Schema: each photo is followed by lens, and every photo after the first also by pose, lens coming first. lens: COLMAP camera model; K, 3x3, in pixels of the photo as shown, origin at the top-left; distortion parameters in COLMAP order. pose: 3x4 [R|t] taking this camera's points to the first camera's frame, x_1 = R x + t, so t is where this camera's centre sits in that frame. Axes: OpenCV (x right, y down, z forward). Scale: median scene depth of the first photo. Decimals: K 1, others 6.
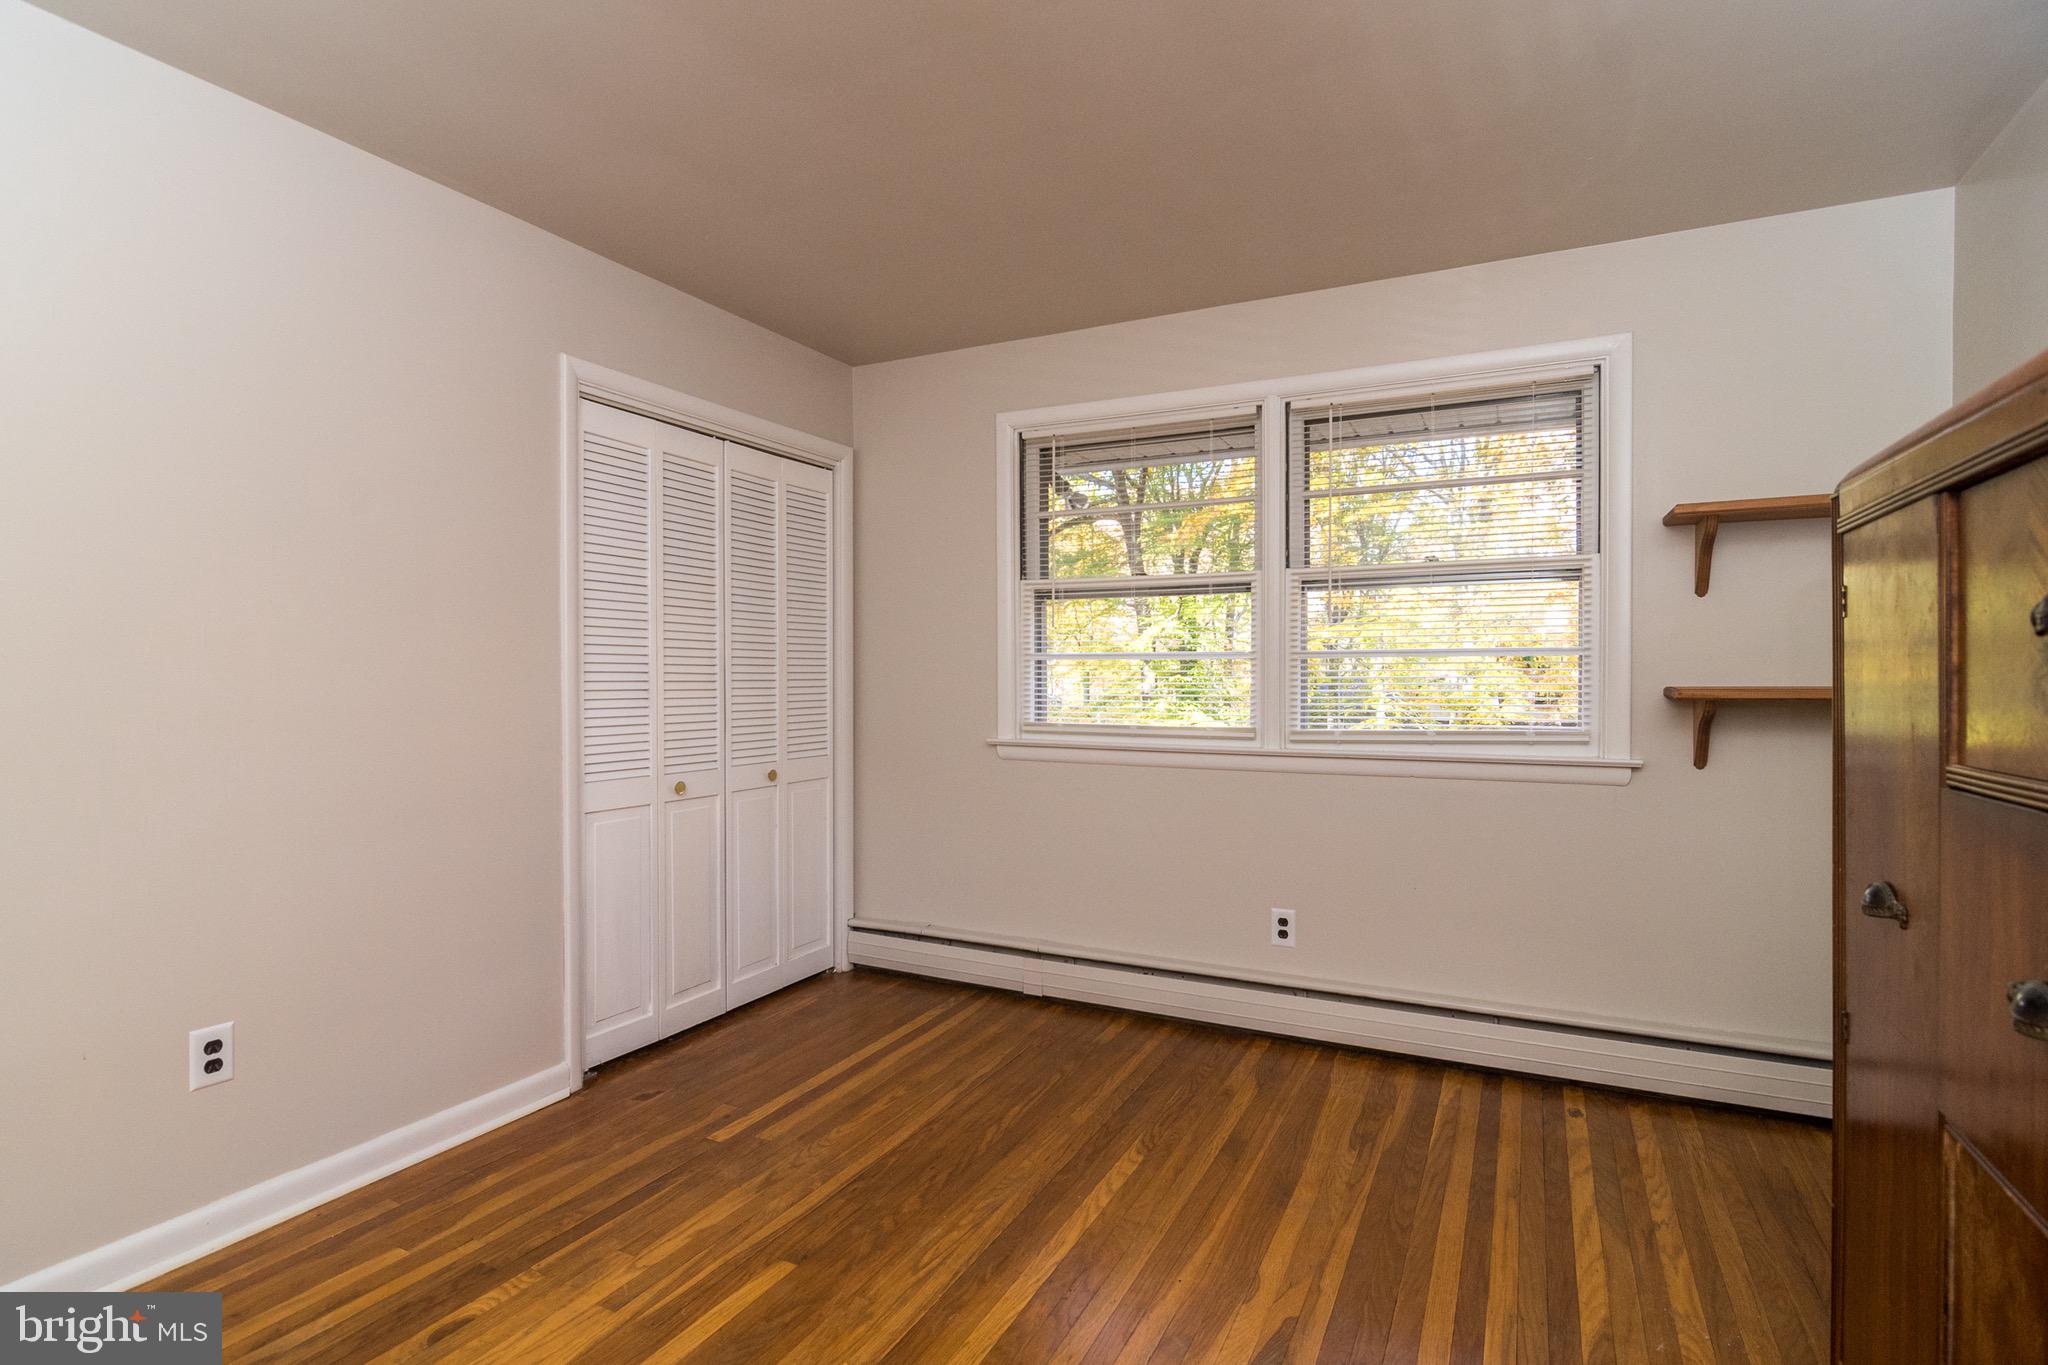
lens RADIAL K [[990.9, 0, 1030.6], [0, 990.9, 689.2], [0, 0, 1]] dist [-0.012103, -0.000185]
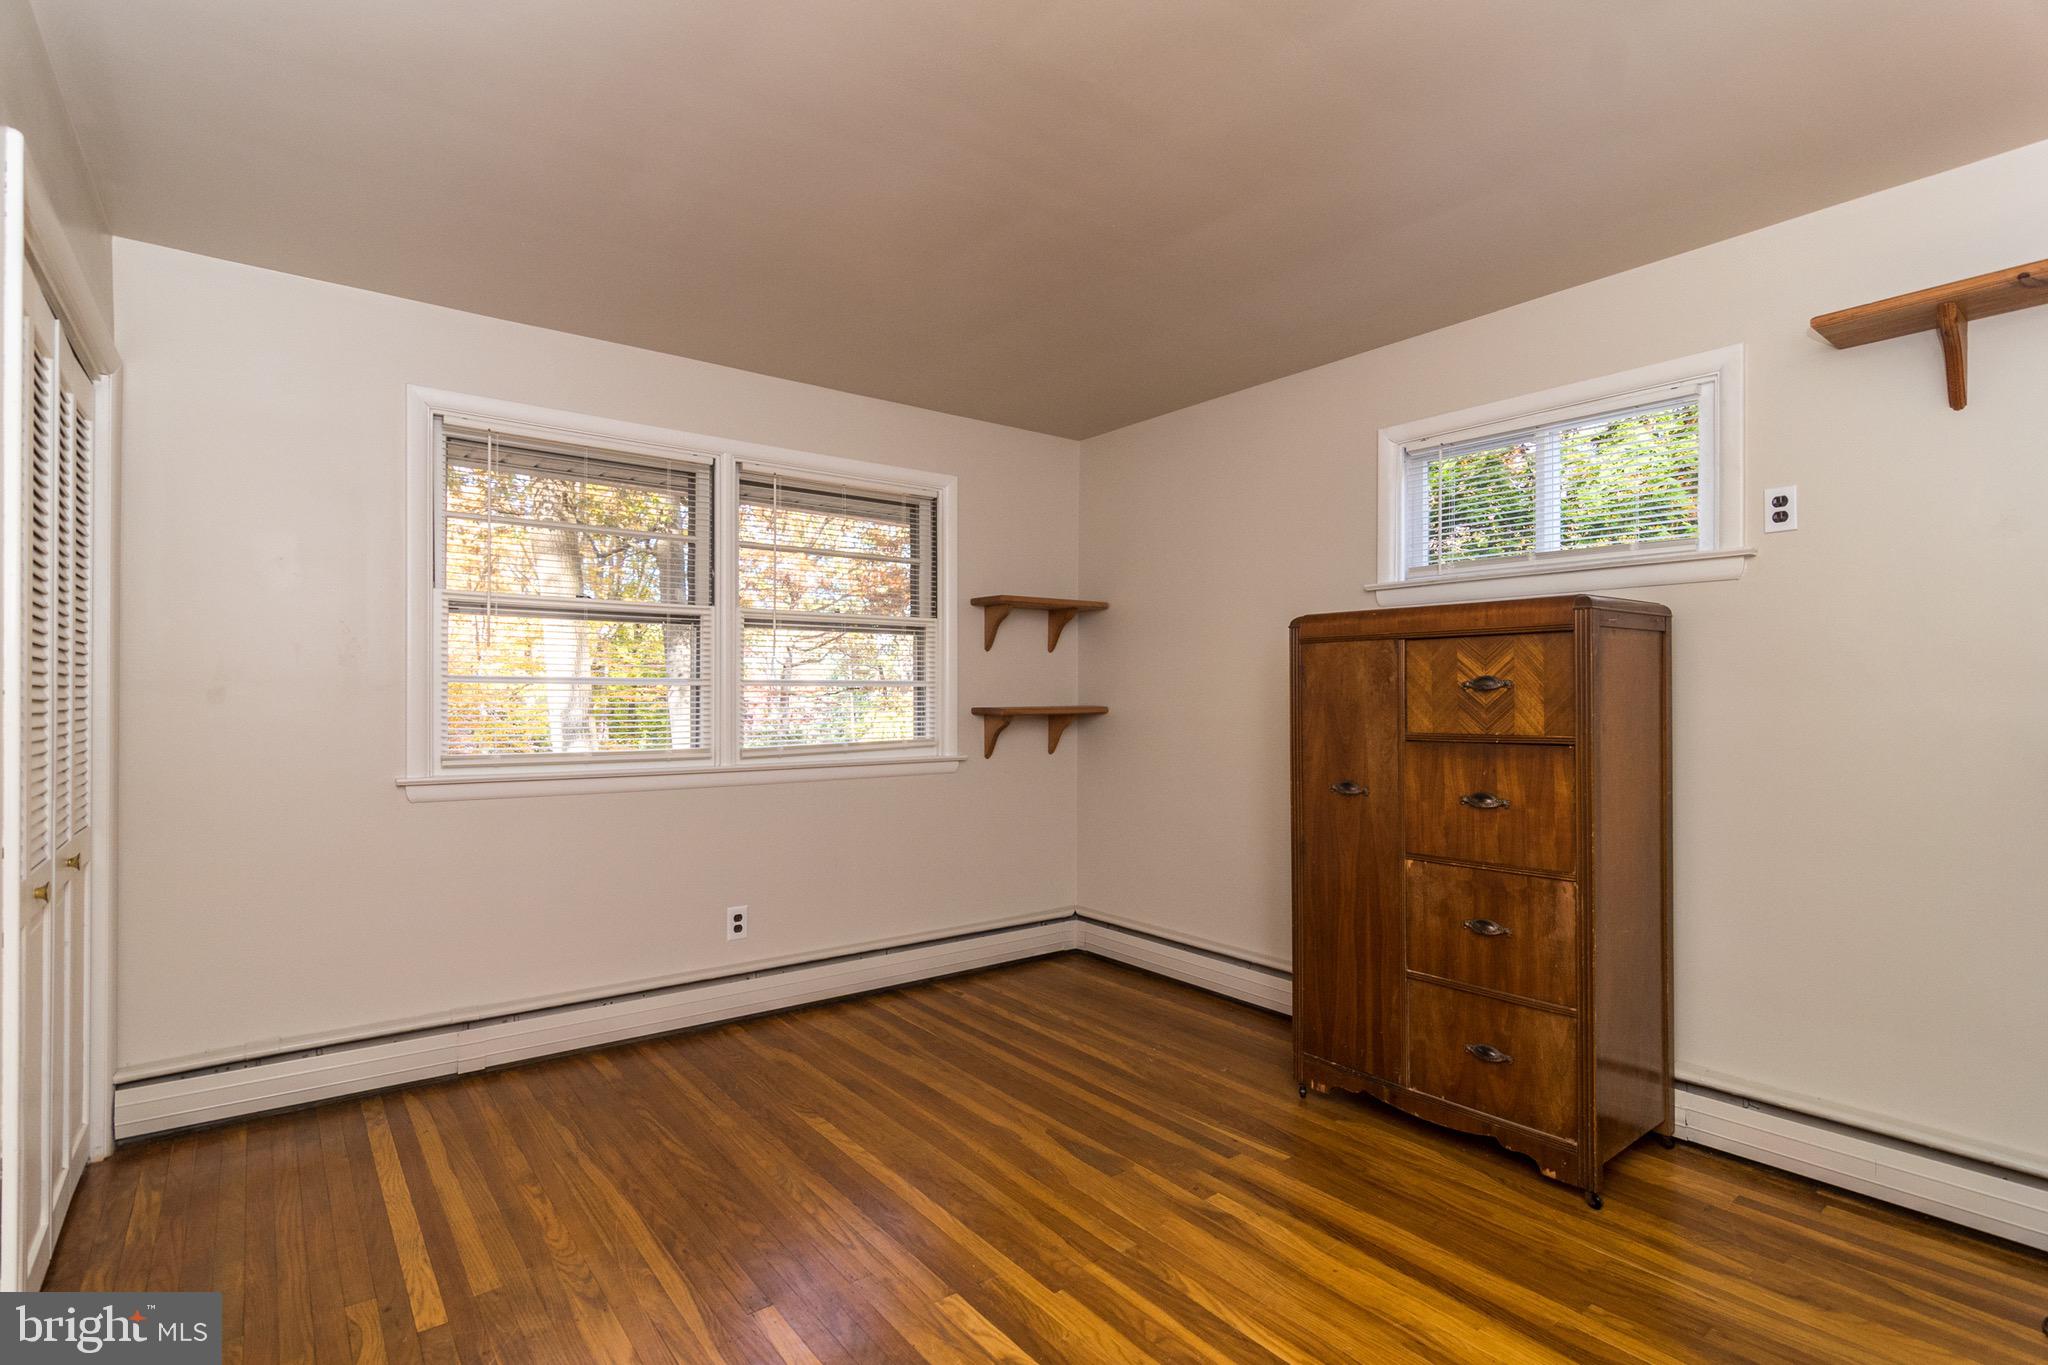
lens RADIAL K [[976.6, 0, 1017.4], [0, 976.6, 697.7], [0, 0, 1]] dist [-0.000763, -0.000206]
pose [[0.439219, 0.004259, 0.898370, -0.702774], [0.016041, 0.999792, -0.012583, 0.002836], [-0.898237, 0.019937, 0.439060, 0.249415]]
